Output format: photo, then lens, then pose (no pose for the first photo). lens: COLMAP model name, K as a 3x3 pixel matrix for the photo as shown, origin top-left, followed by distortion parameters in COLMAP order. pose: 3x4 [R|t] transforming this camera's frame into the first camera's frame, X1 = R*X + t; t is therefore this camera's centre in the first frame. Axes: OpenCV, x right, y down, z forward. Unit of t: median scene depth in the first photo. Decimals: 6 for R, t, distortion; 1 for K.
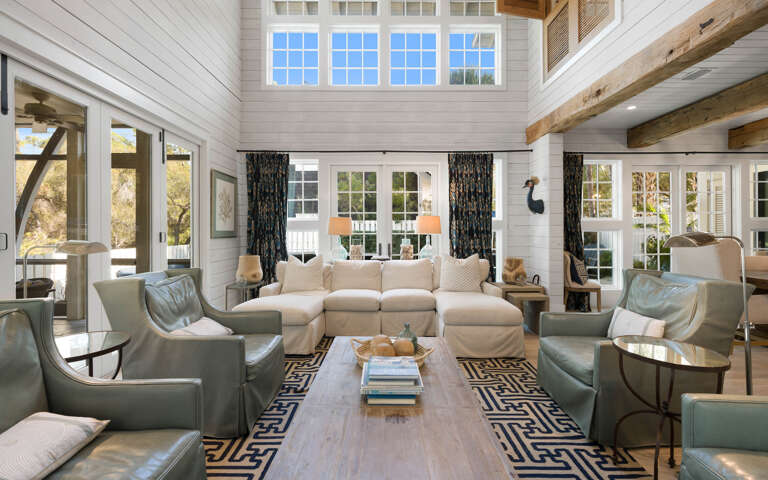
lens RADIAL K [[348.7, 0, 380.9], [0, 348.7, 231.7], [0, 0, 1]] dist [-0.000649, 0.000448]
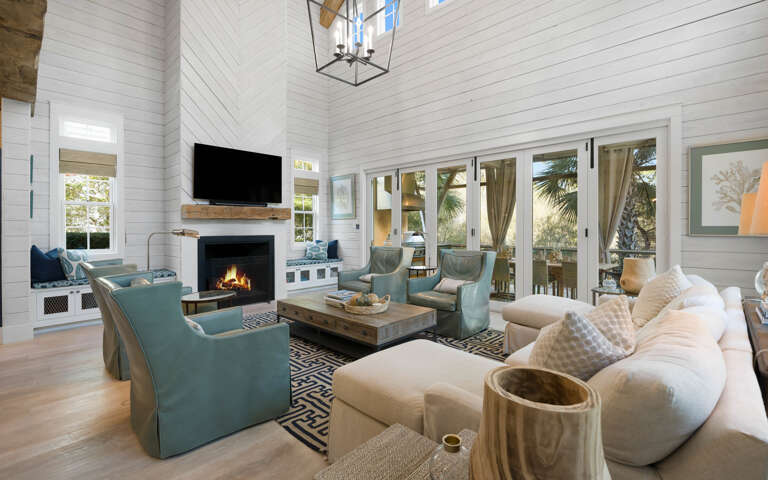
lens RADIAL K [[348.7, 0, 380.9], [0, 348.7, 231.7], [0, 0, 1]] dist [-0.000649, 0.000448]
pose [[-0.687598, 0.010065, -0.726021, 0.464965], [0.005636, 0.999948, 0.008524, -0.000486], [0.726069, 0.001769, -0.687619, 0.878239]]
